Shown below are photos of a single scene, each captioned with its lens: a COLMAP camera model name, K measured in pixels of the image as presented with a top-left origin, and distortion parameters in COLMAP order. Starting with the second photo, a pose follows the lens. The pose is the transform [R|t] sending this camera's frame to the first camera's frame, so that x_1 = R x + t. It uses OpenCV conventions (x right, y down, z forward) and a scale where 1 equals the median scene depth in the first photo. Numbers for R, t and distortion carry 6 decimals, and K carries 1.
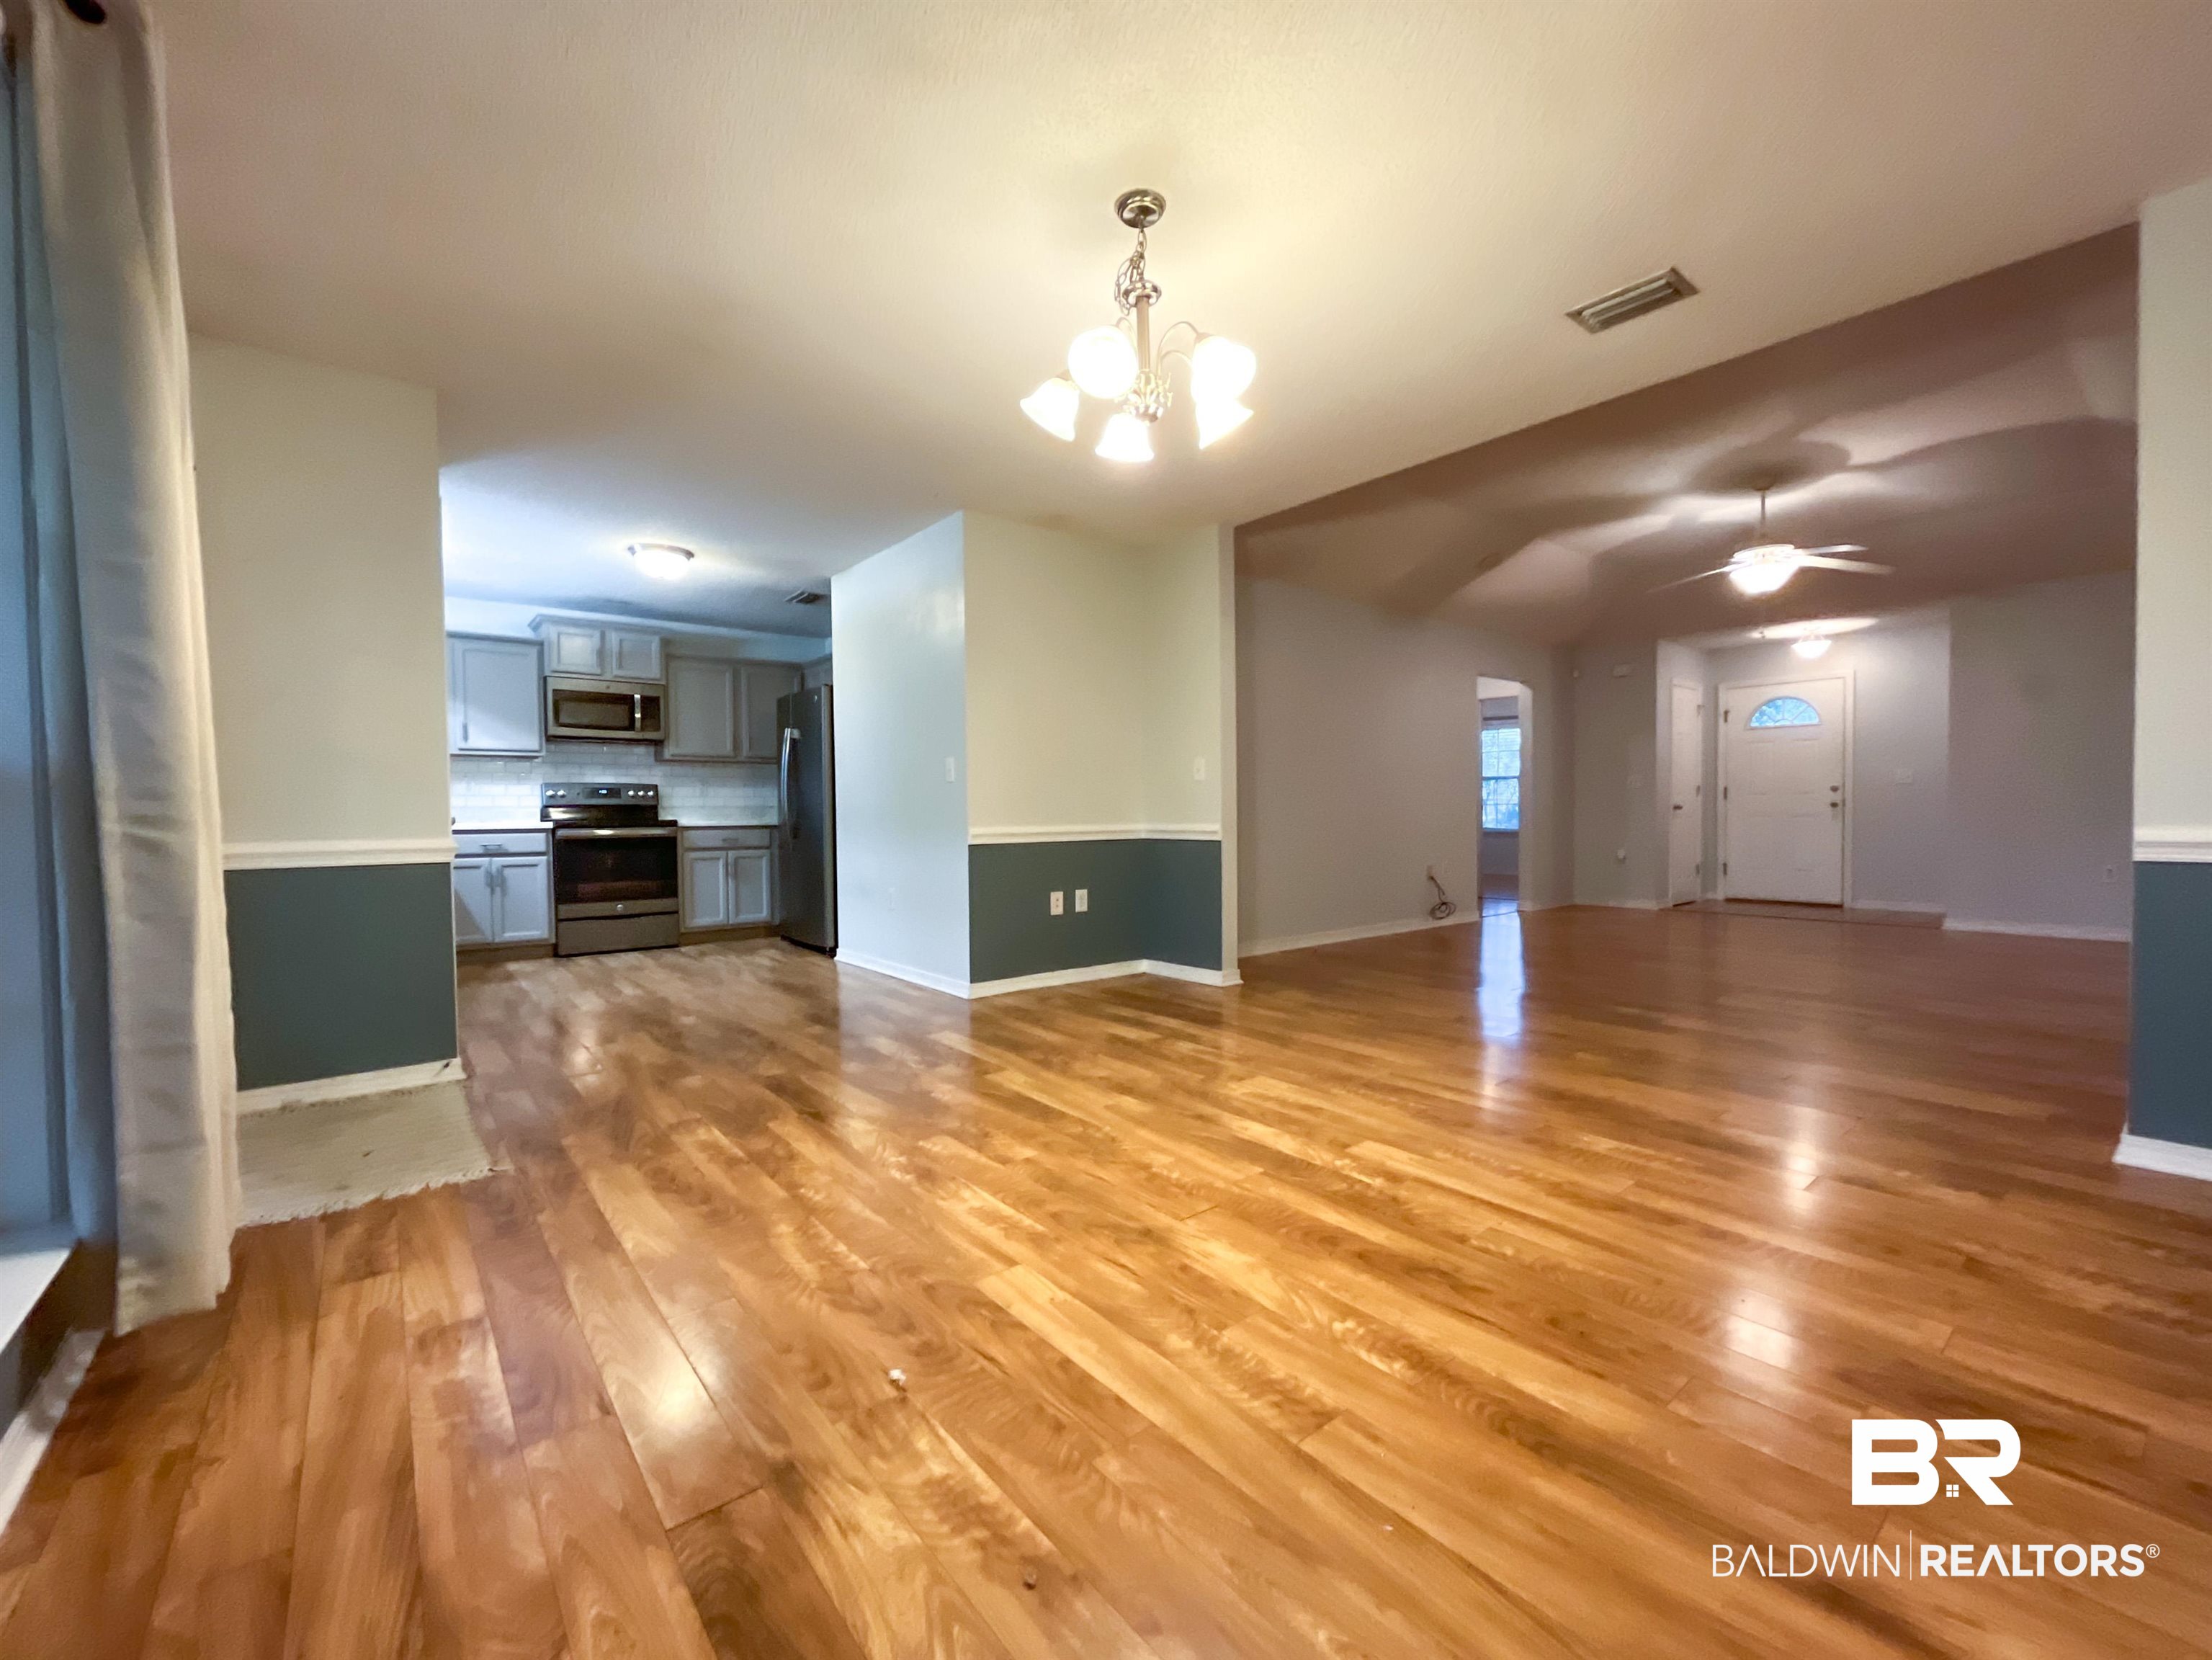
lens RADIAL K [[901.5, 0, 1093.4], [0, 901.5, 838.1], [0, 0, 1]] dist [-0.001352, 0.000395]
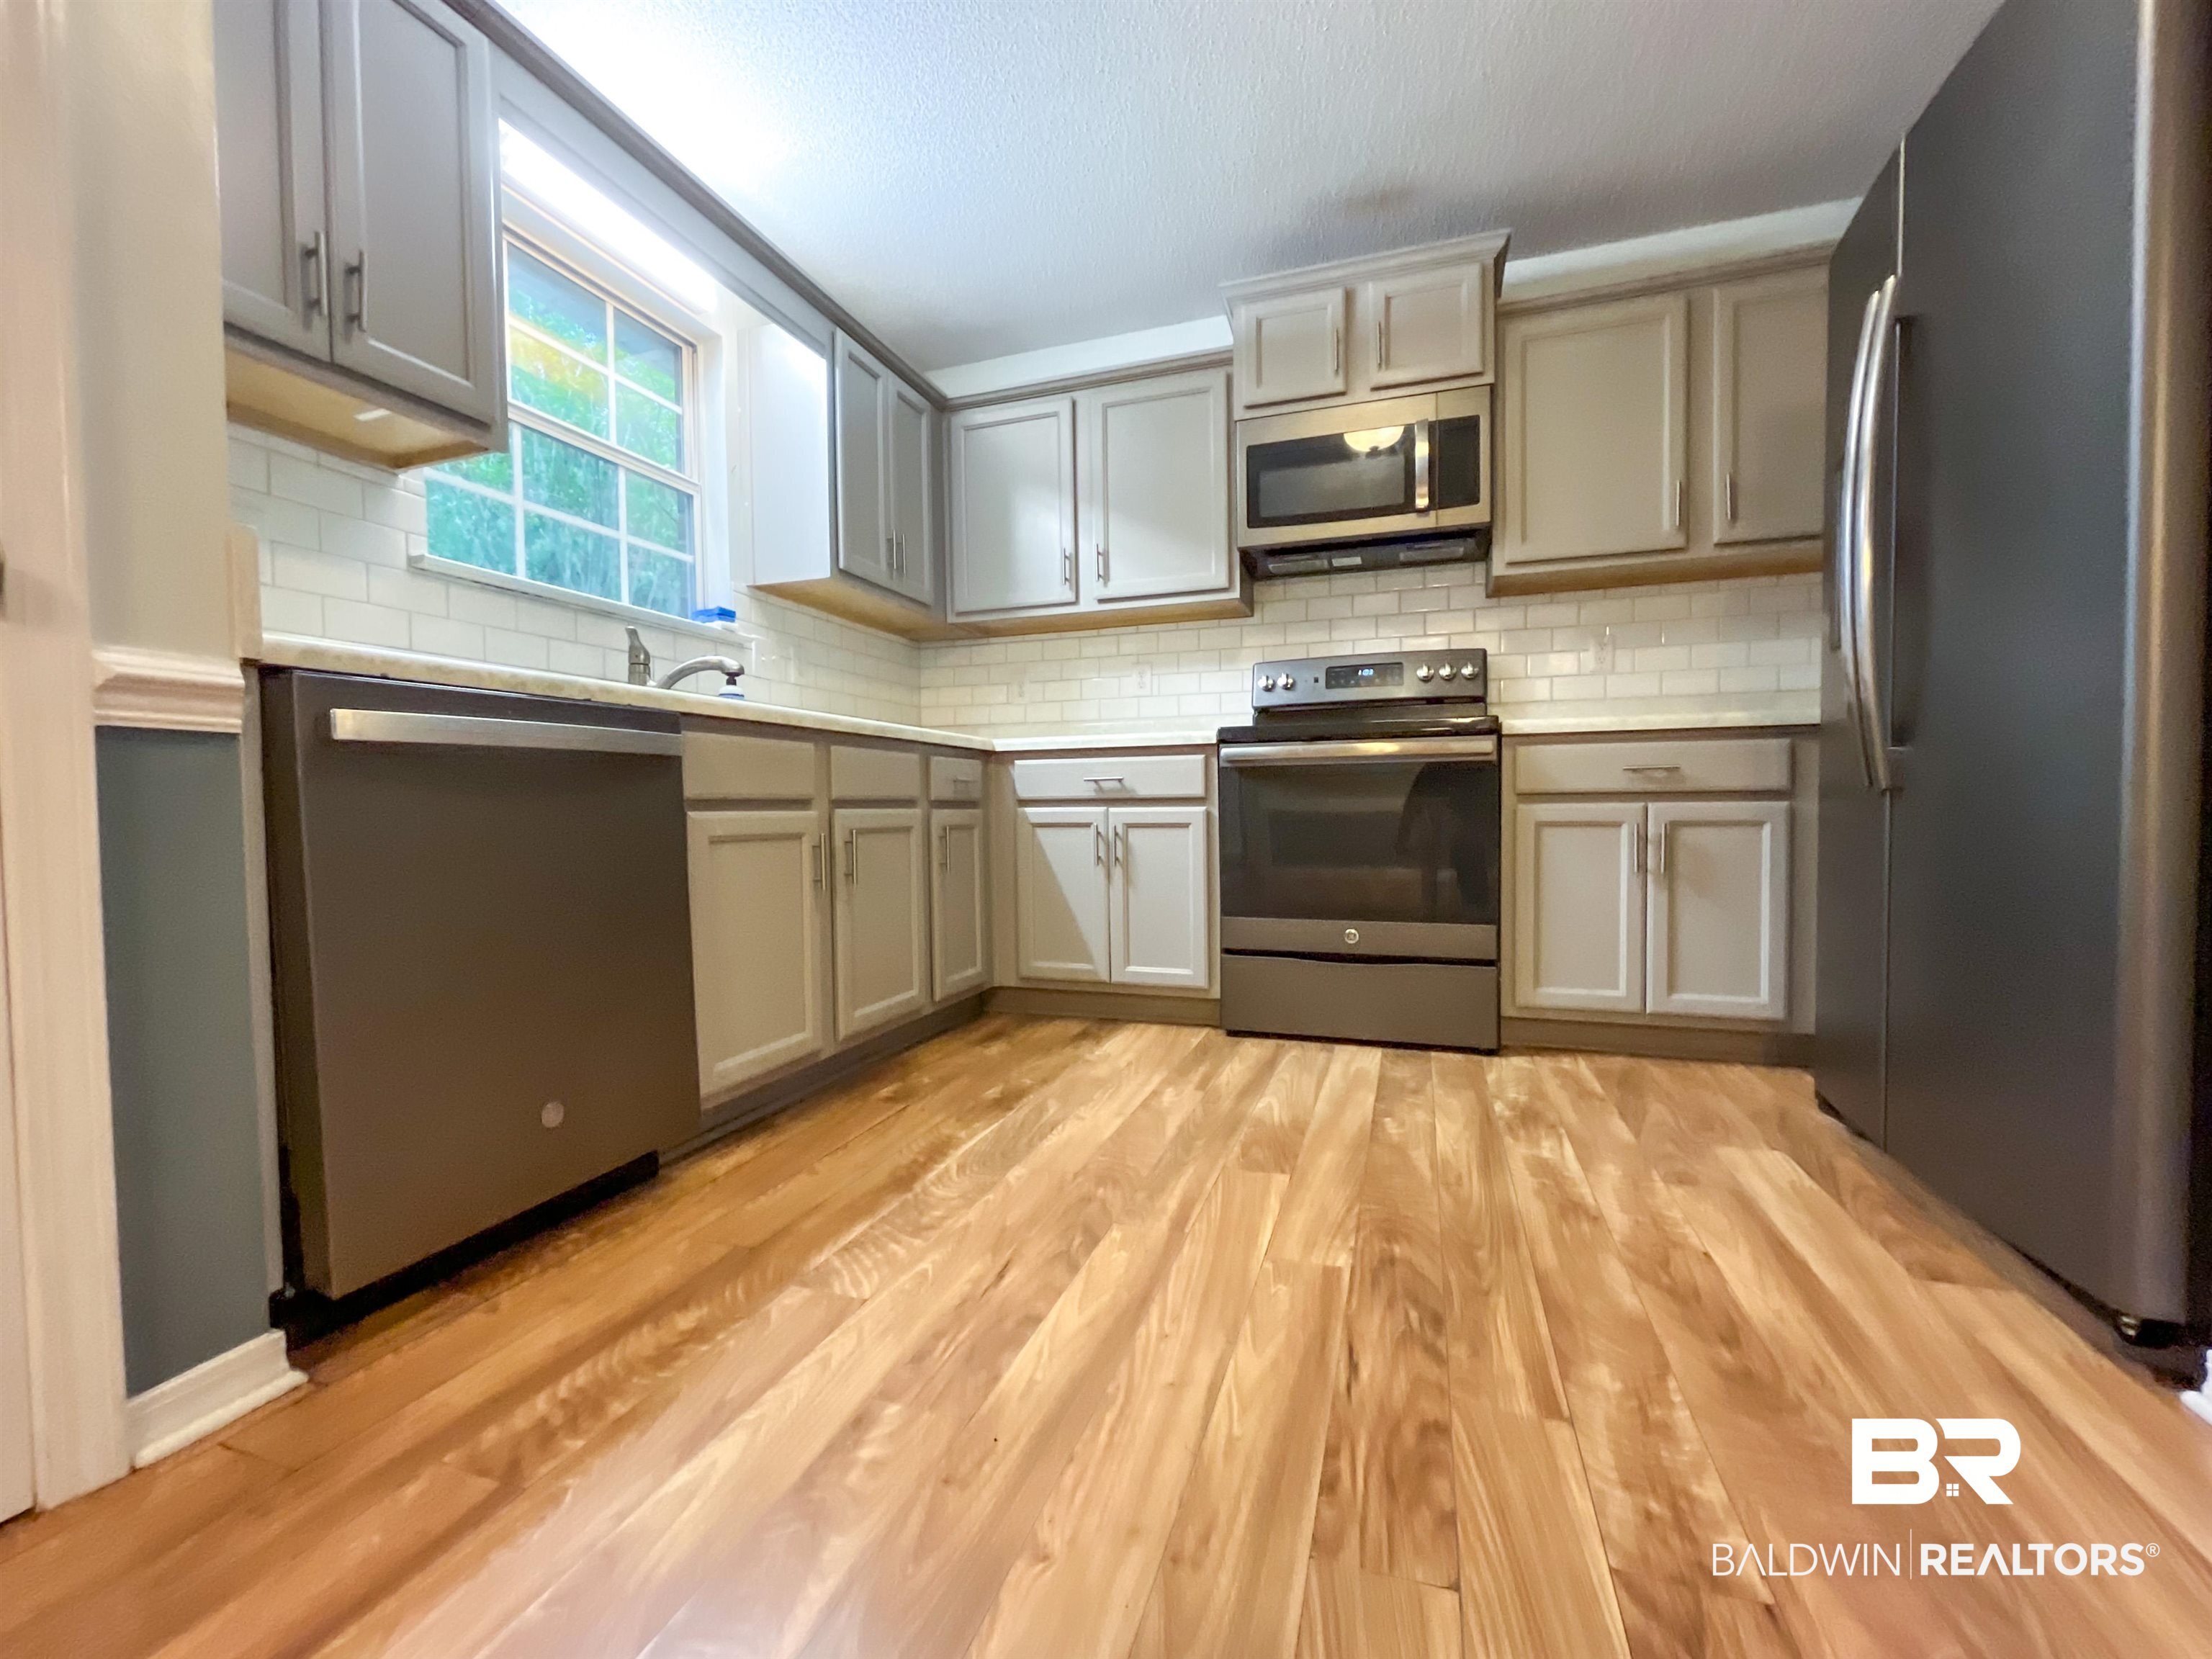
lens RADIAL K [[901.4, 0, 1101.3], [0, 901.4, 833.5], [0, 0, 1]] dist [-0.001352, 0.000395]
pose [[0.534617, 0.031349, -0.844513, -0.228654], [-0.017070, 0.999508, 0.026296, 0.021043], [0.844922, 0.000357, 0.534890, 0.650008]]
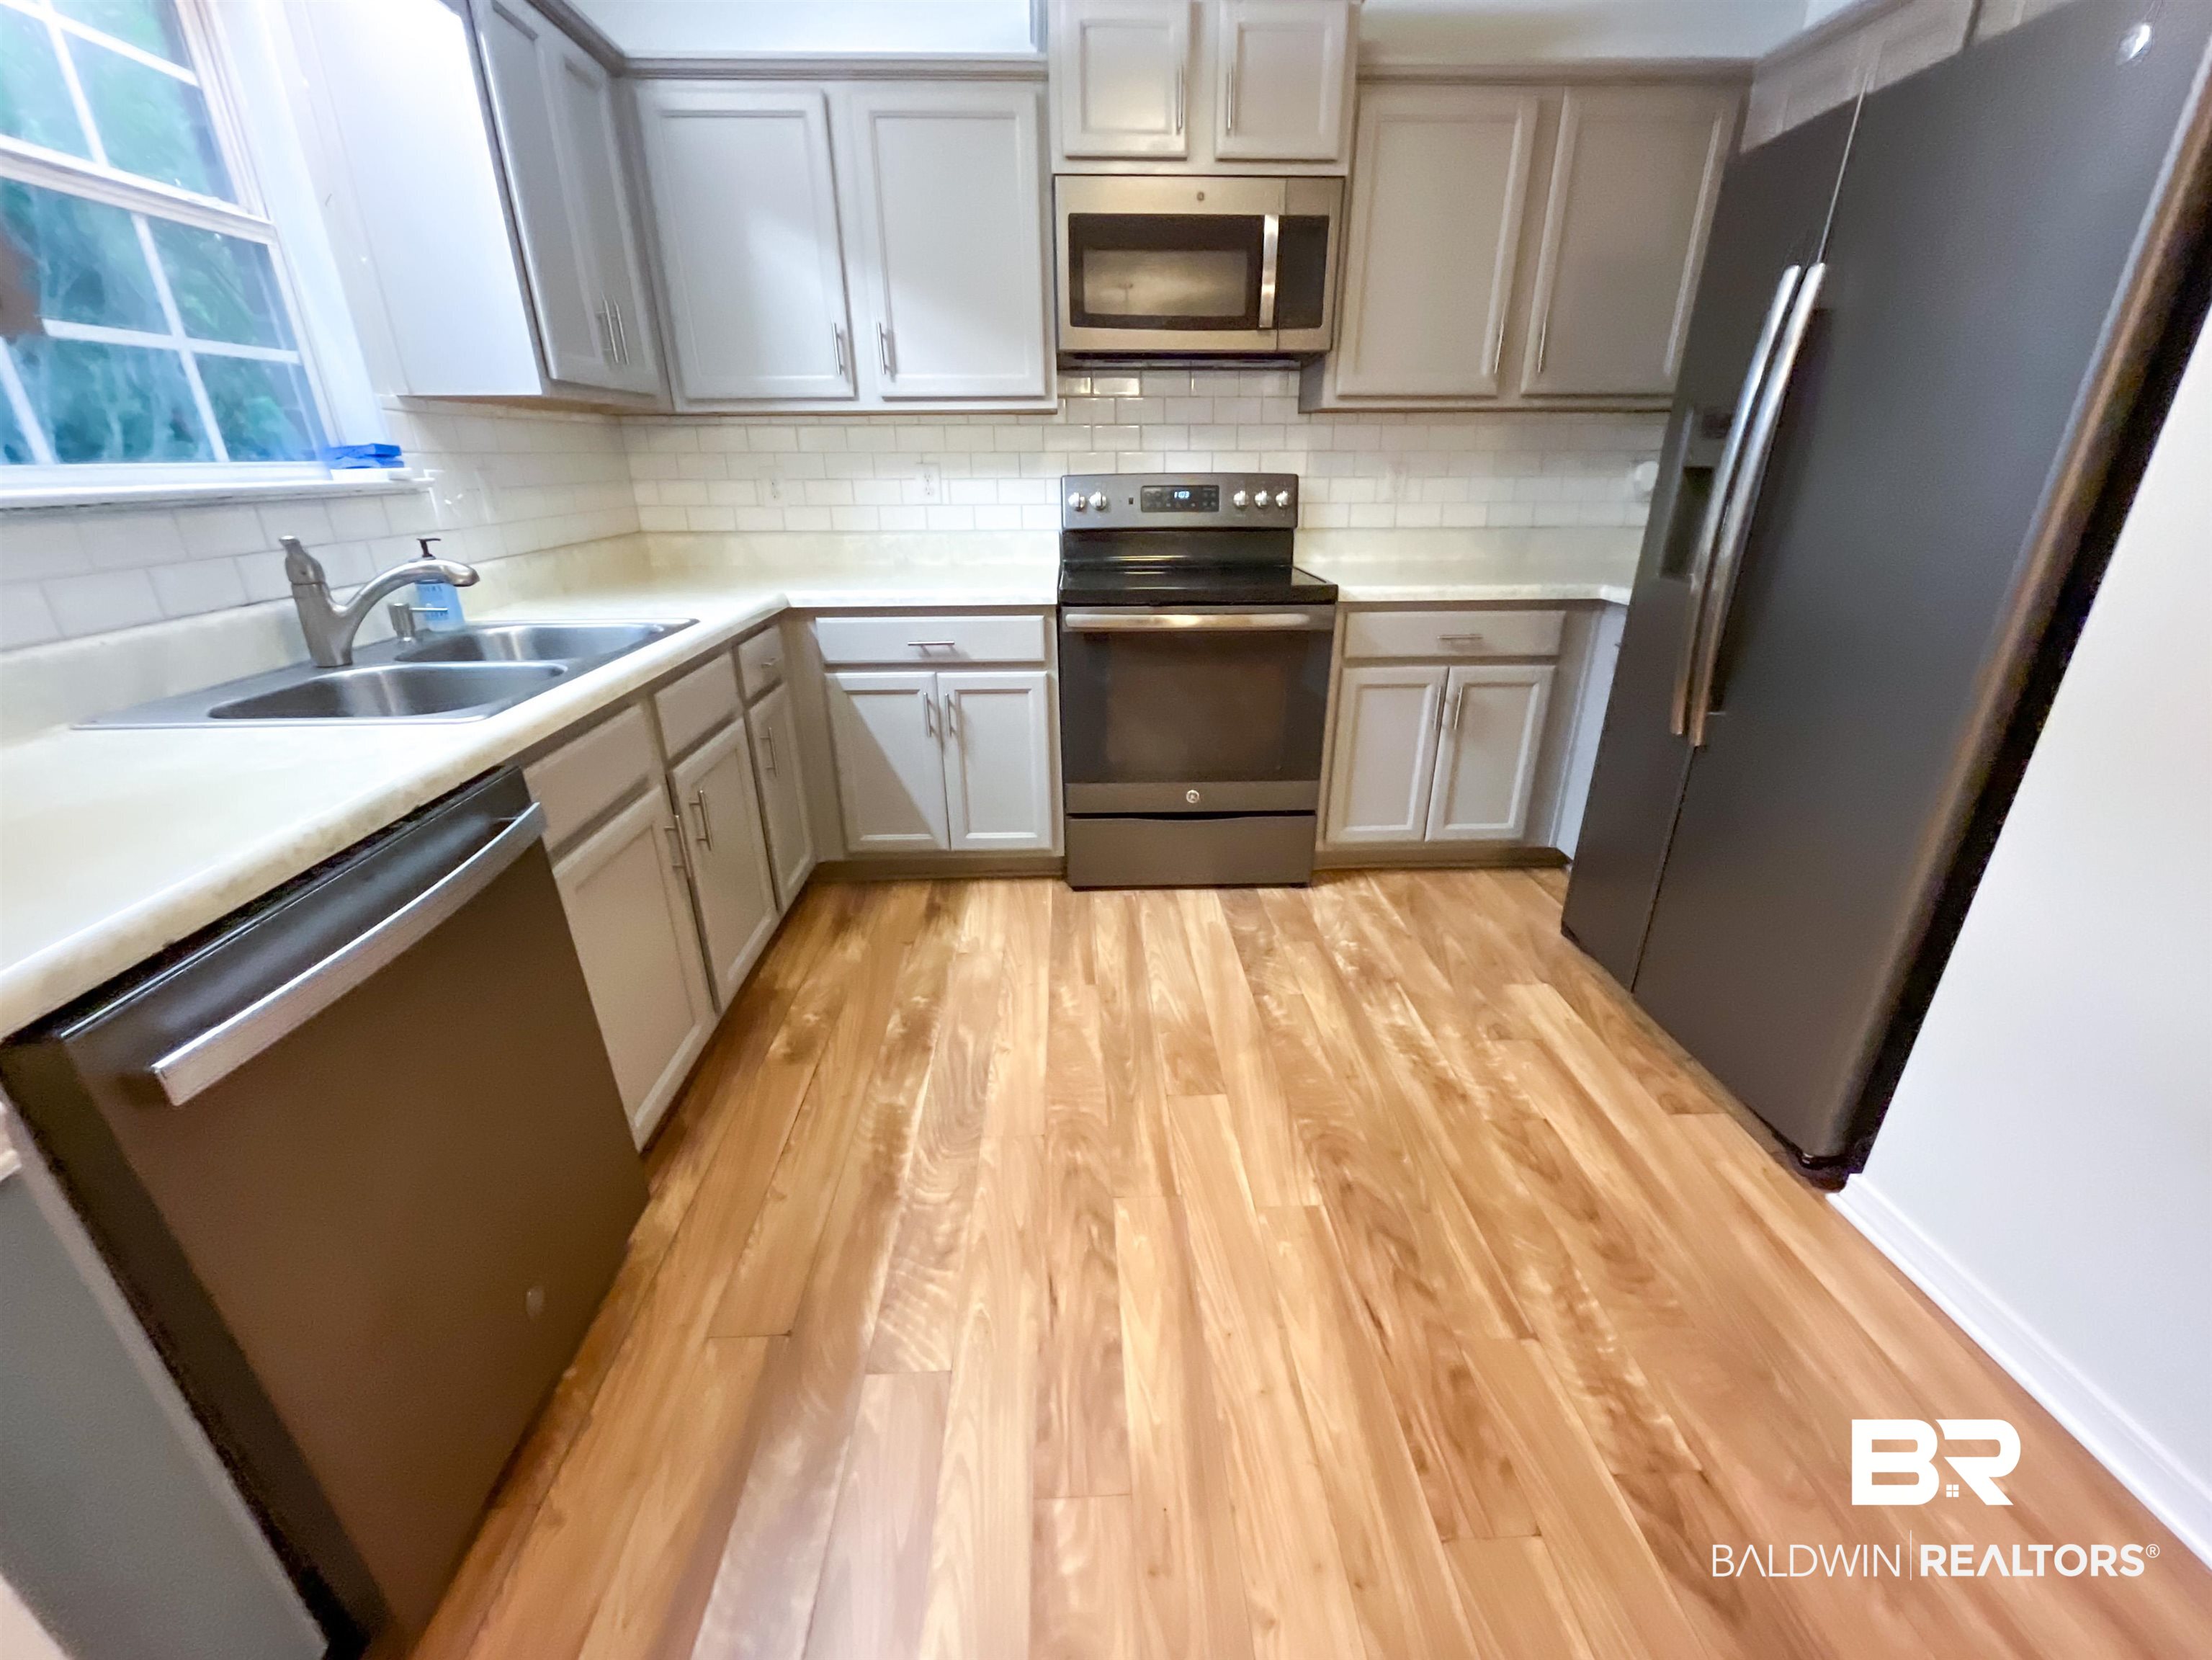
lens RADIAL K [[901.5, 0, 1099.4], [0, 901.5, 826.6], [0, 0, 1]] dist [-0.001352, 0.000395]
pose [[0.802514, 0.232323, -0.549542, -0.303854], [-0.018531, 0.930334, 0.366244, -0.061902], [0.596345, -0.283732, 0.750912, 0.613356]]
